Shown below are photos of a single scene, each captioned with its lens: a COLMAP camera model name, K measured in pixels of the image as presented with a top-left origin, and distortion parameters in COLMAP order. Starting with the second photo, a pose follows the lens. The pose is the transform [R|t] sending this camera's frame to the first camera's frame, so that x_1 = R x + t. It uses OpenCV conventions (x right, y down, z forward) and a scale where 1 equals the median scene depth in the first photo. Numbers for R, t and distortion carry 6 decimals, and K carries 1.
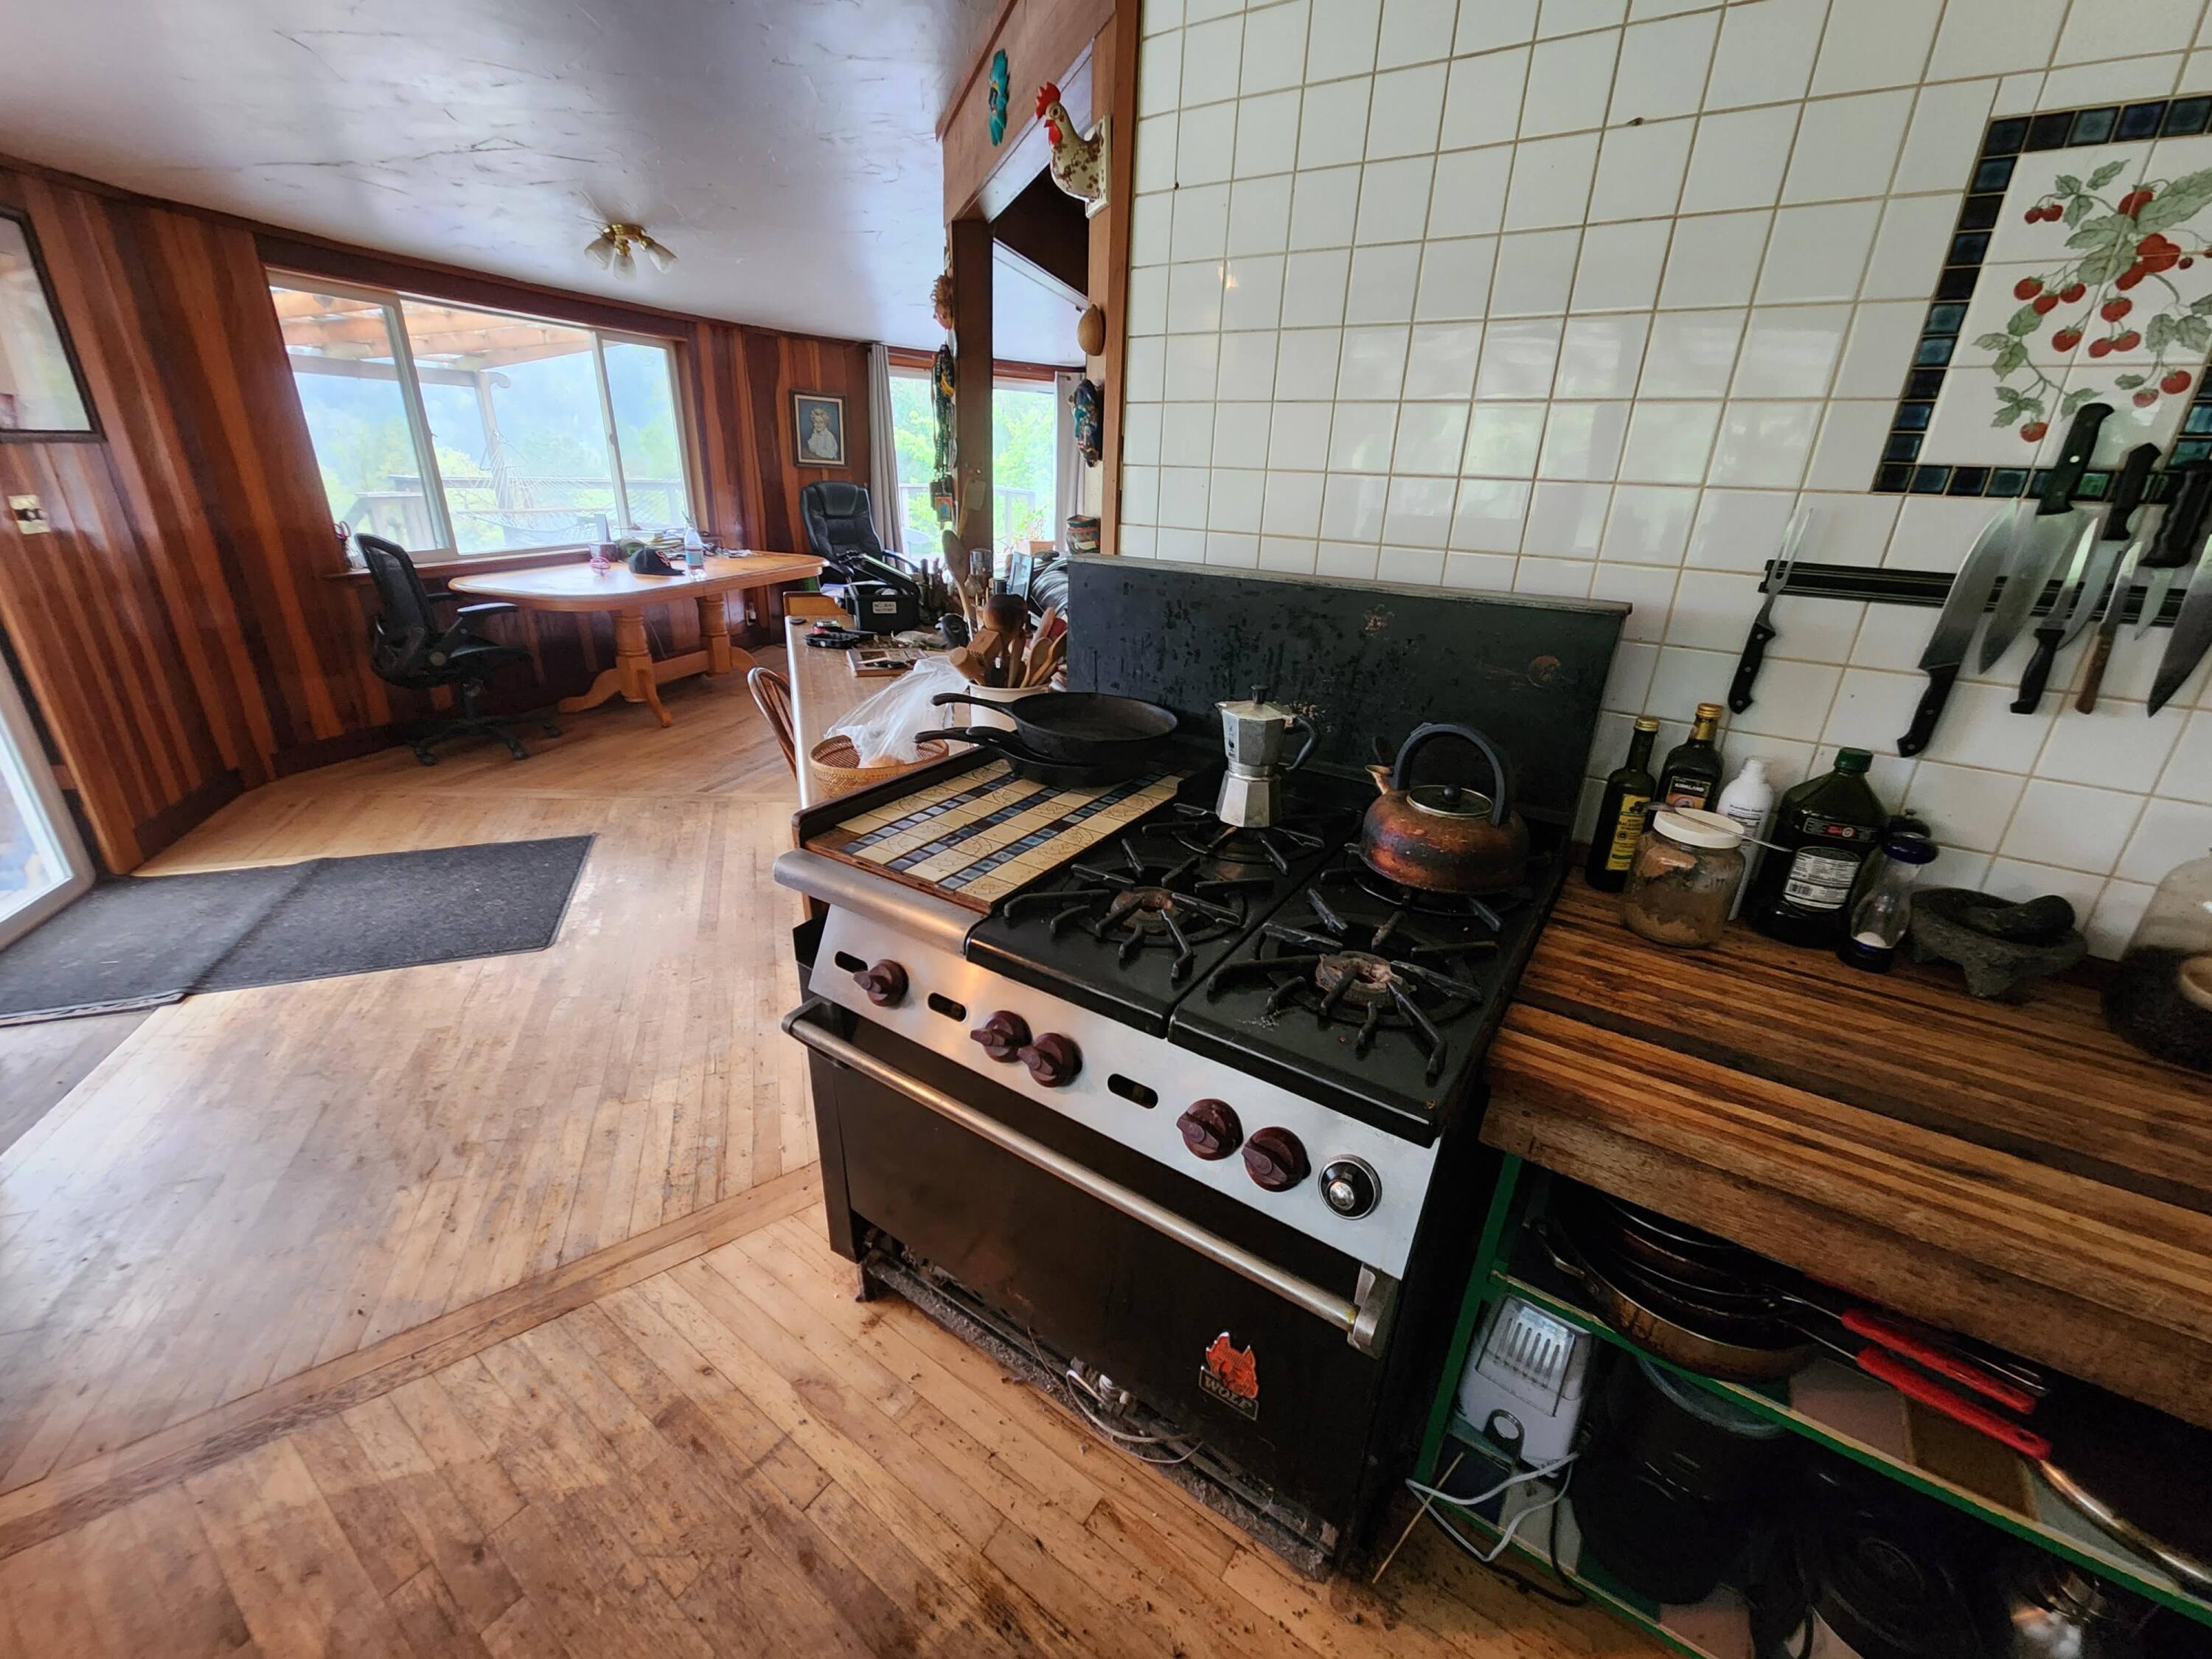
lens RADIAL K [[892.5, 0, 1100.1], [0, 892.5, 828.8], [0, 0, 1]] dist [0.000436, 0.000467]
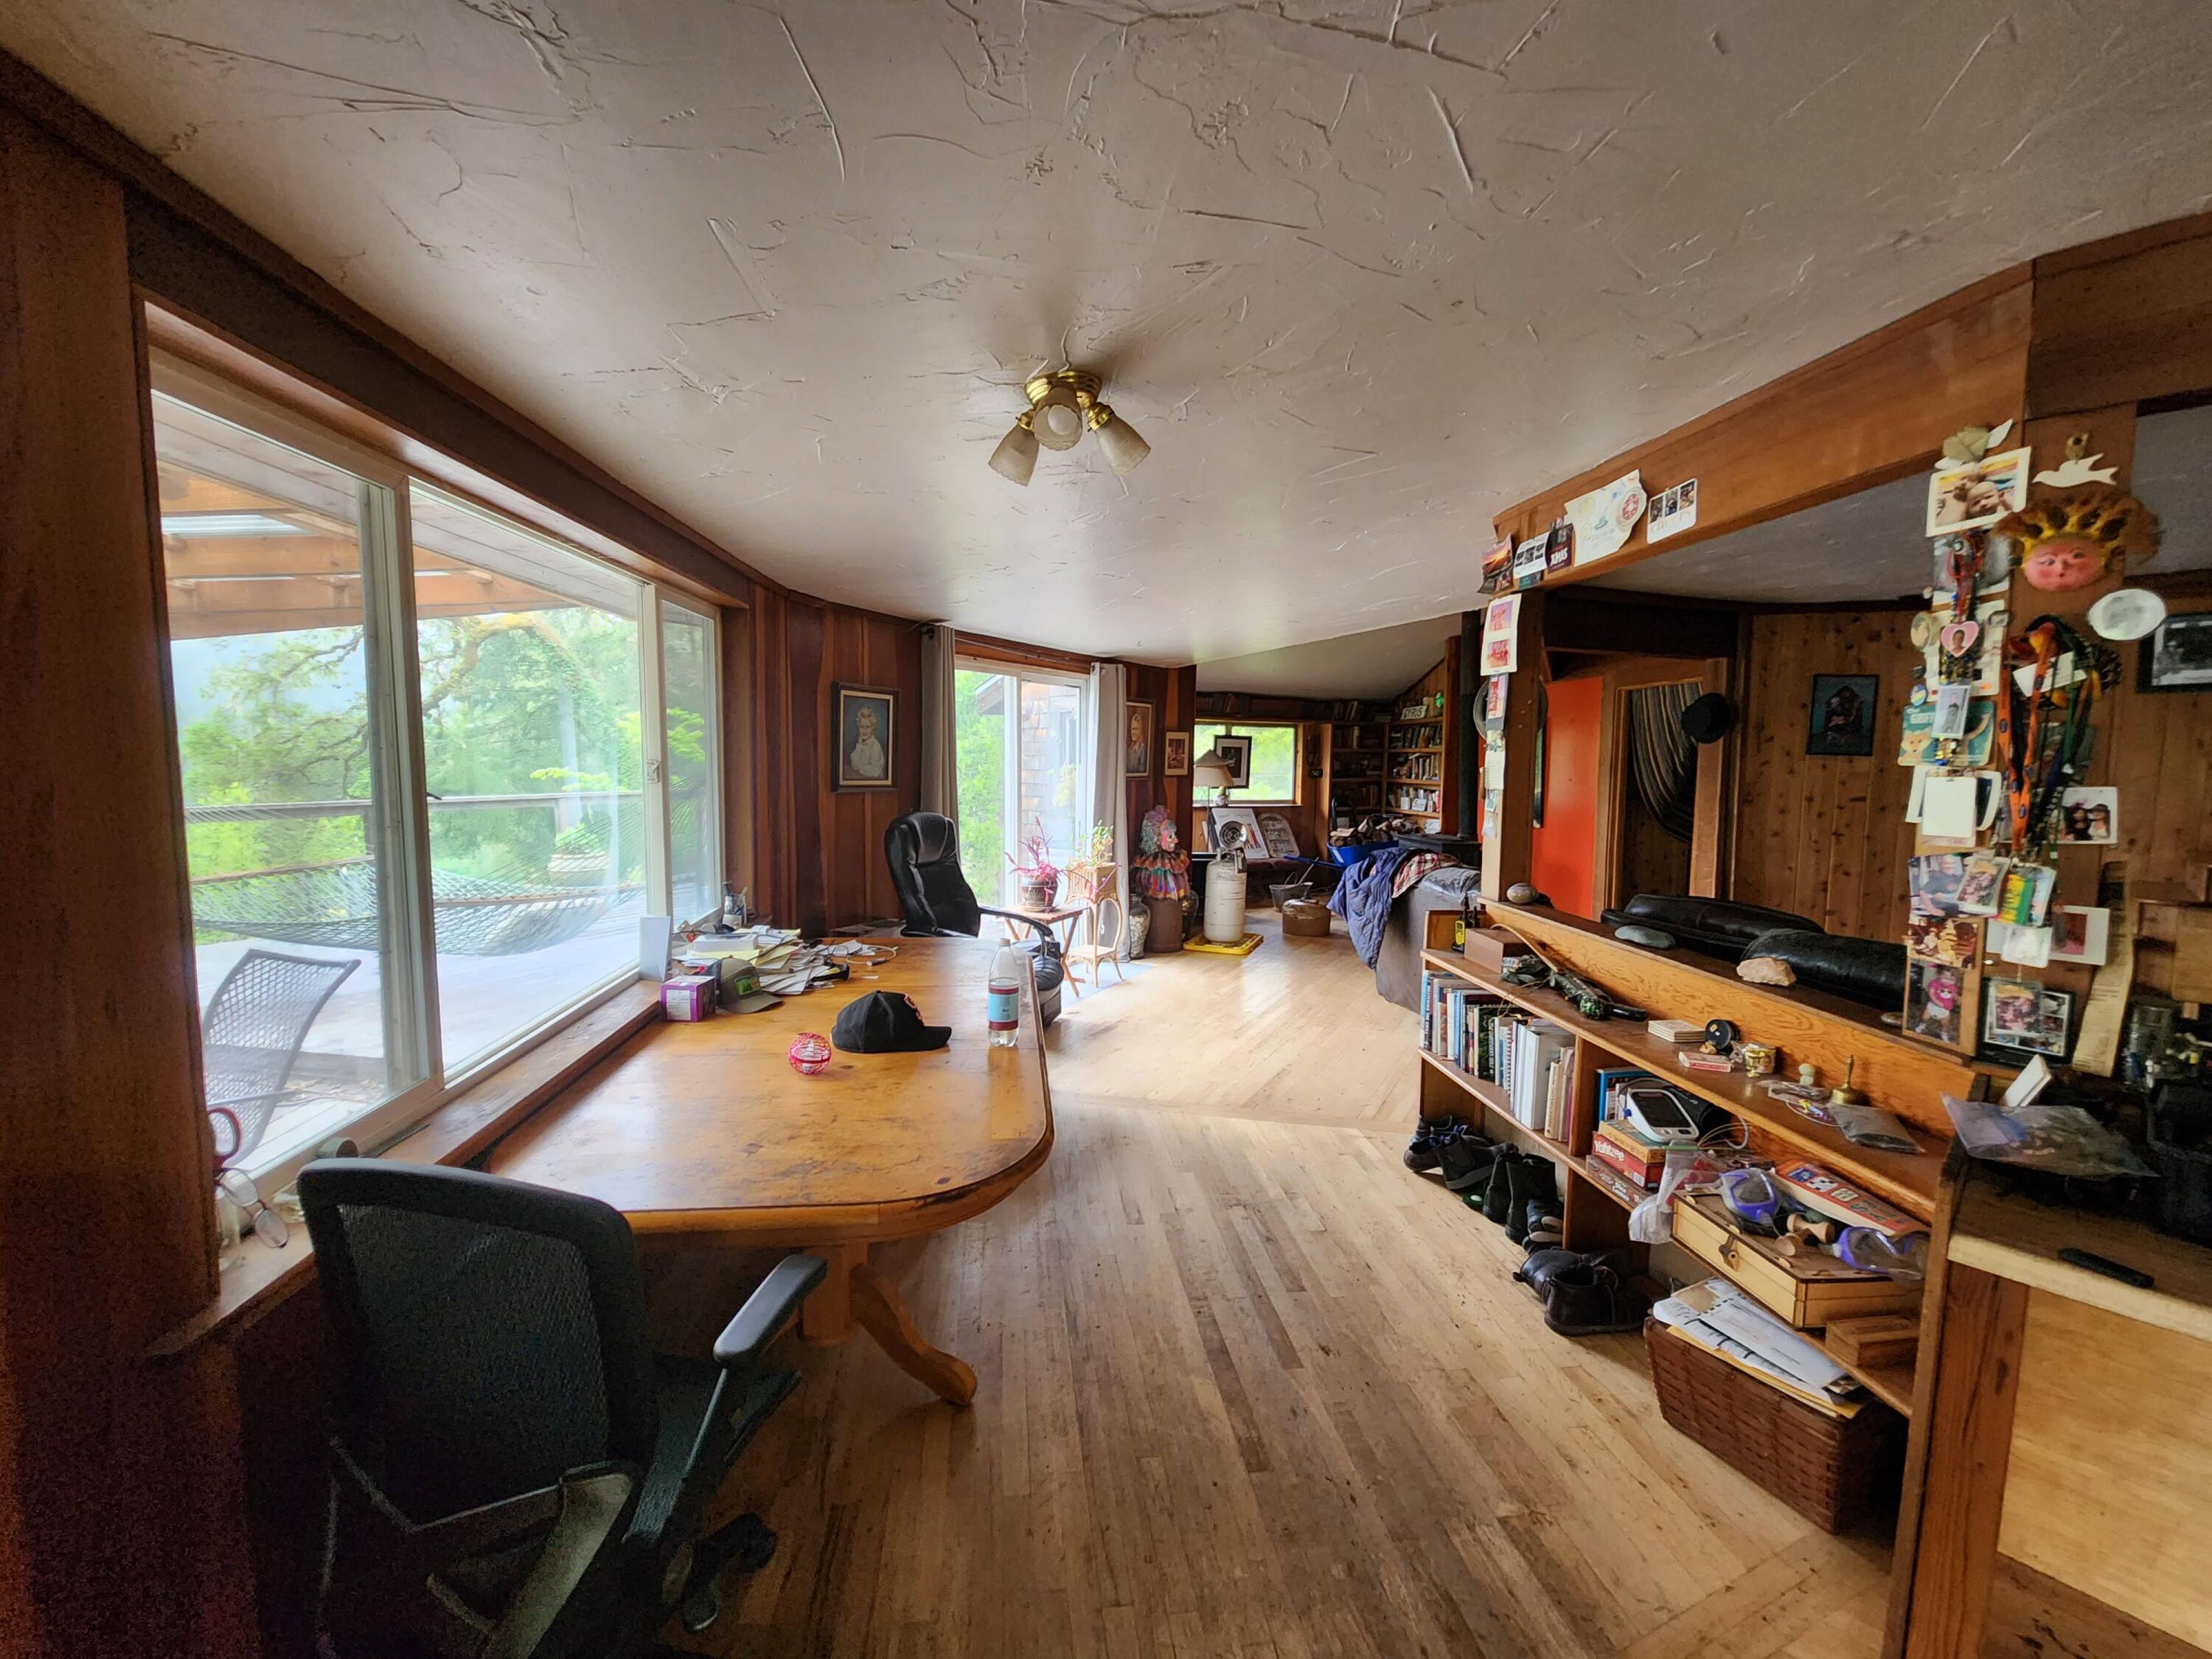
lens RADIAL K [[904.3, 0, 1100.8], [0, 904.3, 823.9], [0, 0, 1]] dist [-0.000133, 0.000308]
pose [[0.921500, -0.055159, 0.384441, -0.758114], [0.165736, 0.951057, -0.260811, -0.334392], [-0.351239, 0.304053, 0.885541, 0.667983]]
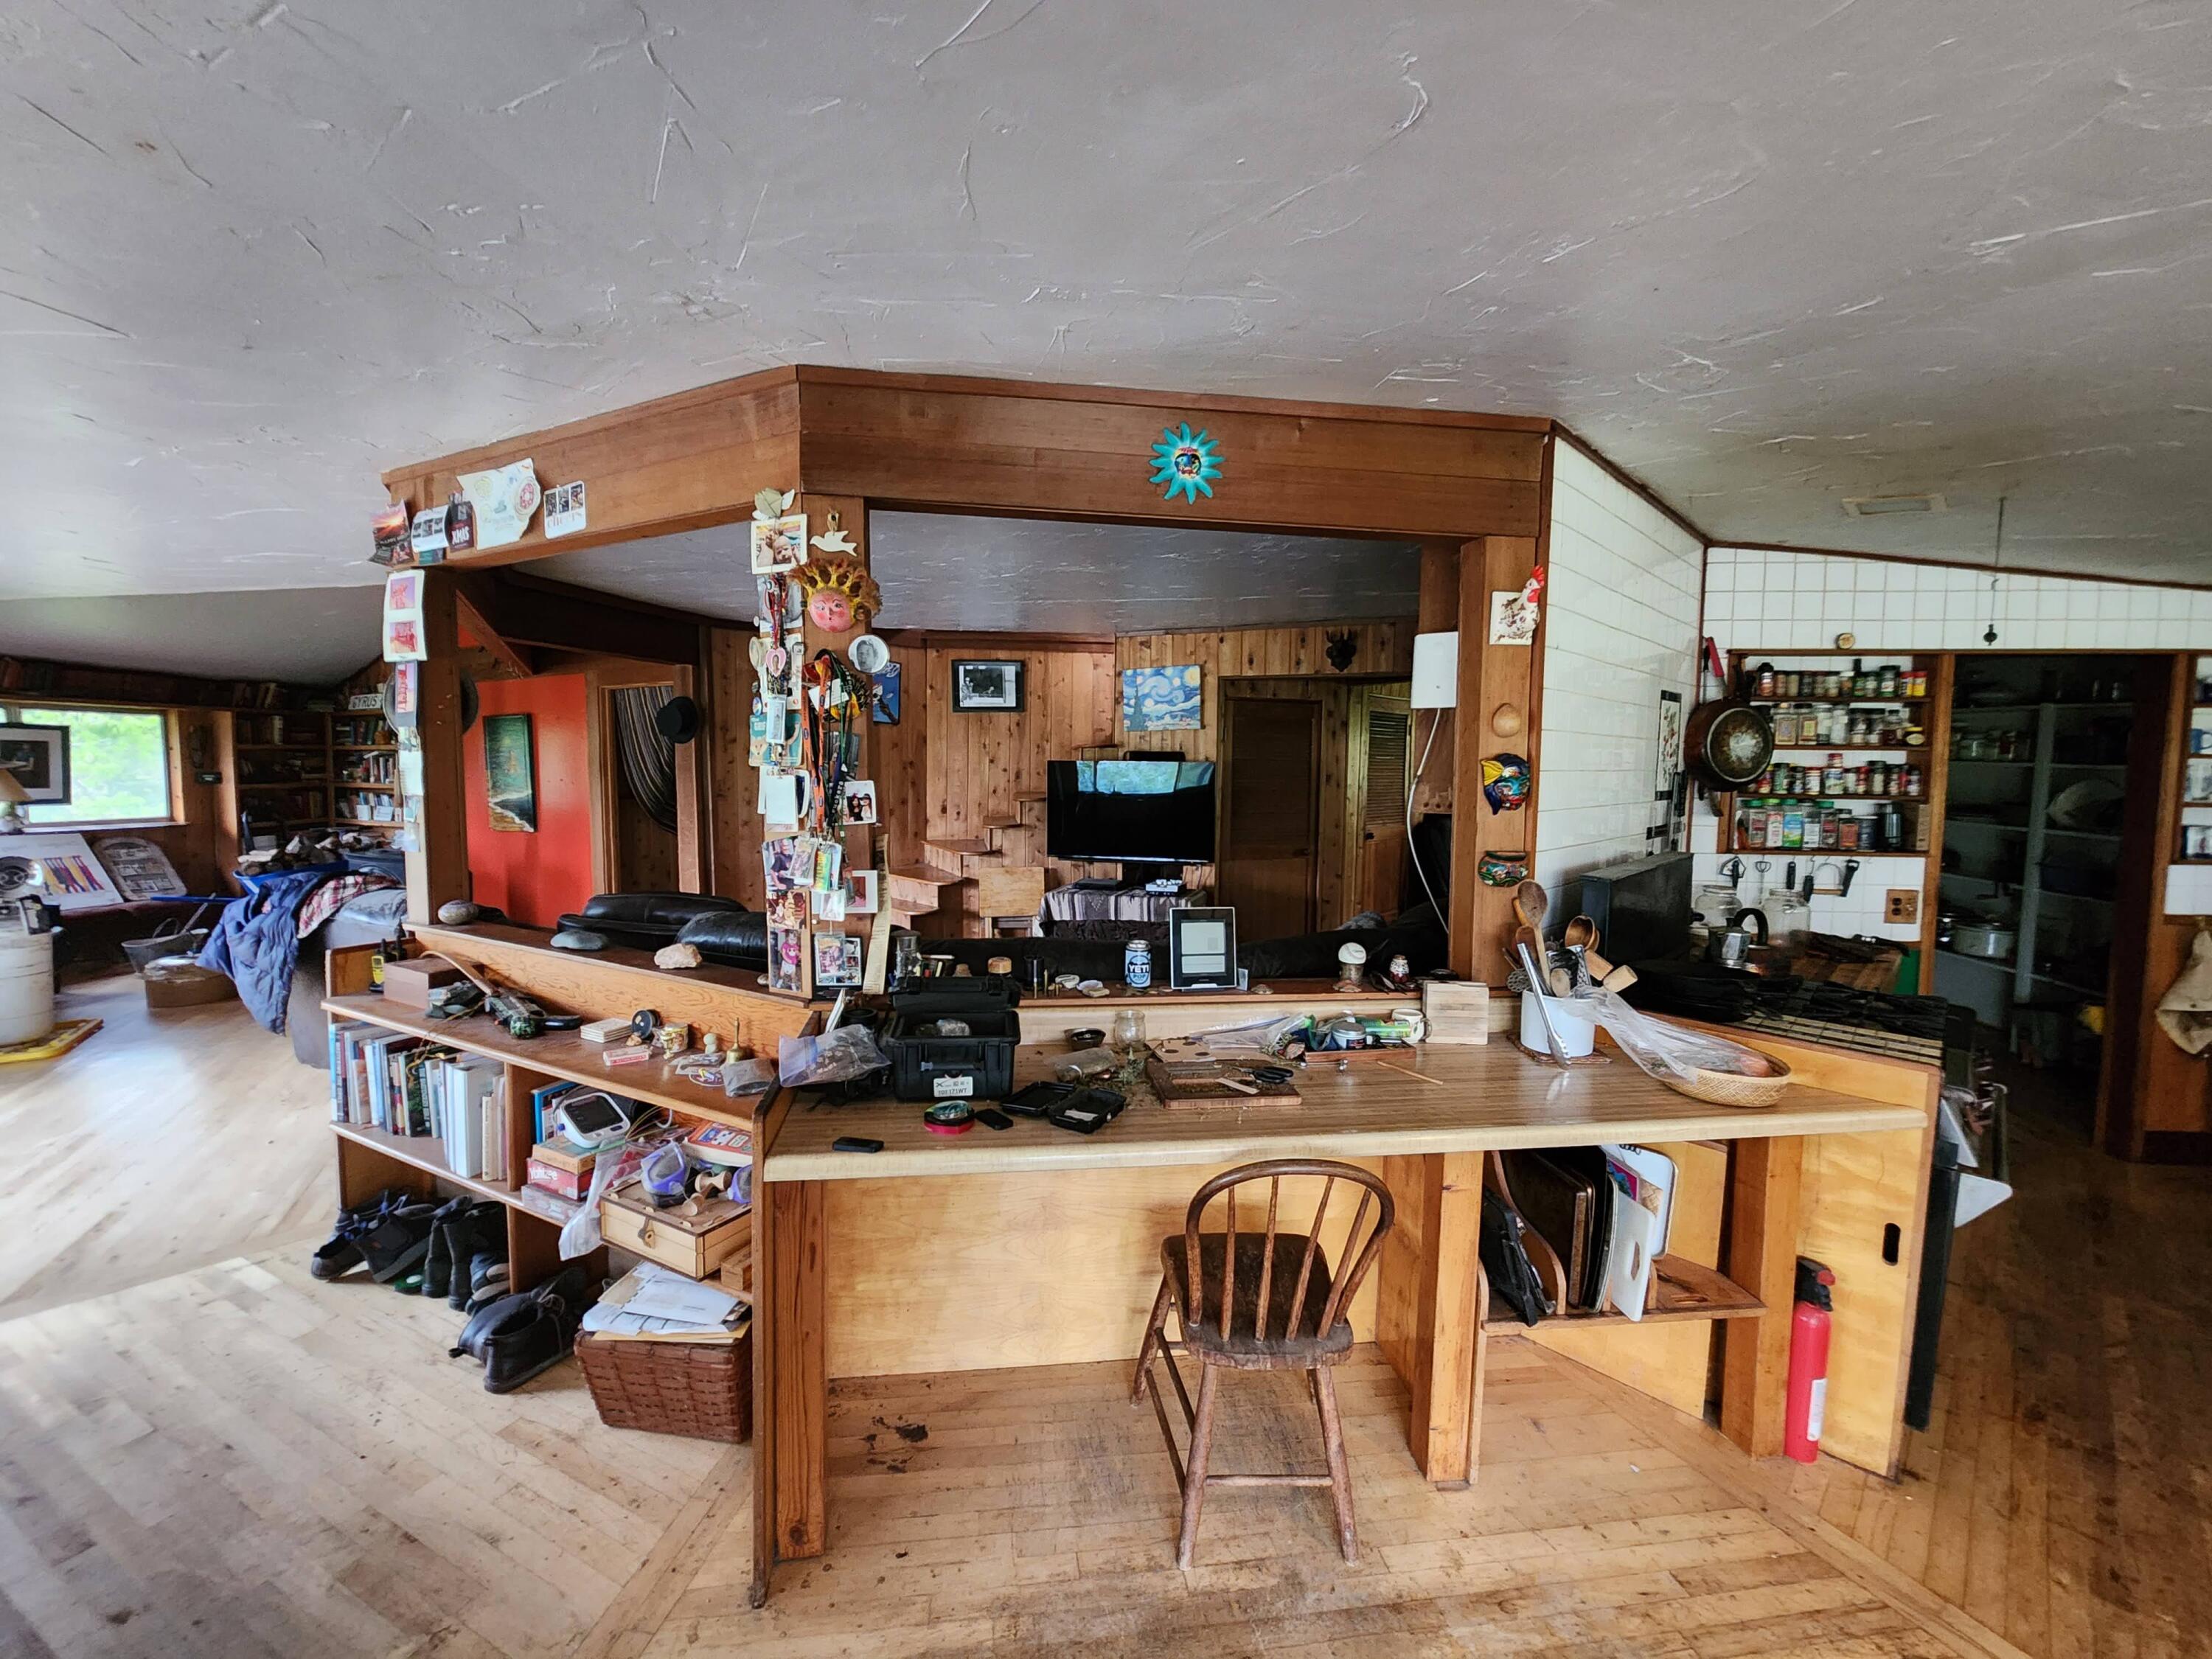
lens RADIAL K [[904.3, 0, 1100.8], [0, 904.3, 823.9], [0, 0, 1]] dist [-0.000133, 0.000308]
pose [[0.188049, -0.102550, 0.976791, -0.692291], [0.367790, 0.929523, 0.026781, -0.318851], [-0.910696, 0.354218, 0.212513, 0.625565]]
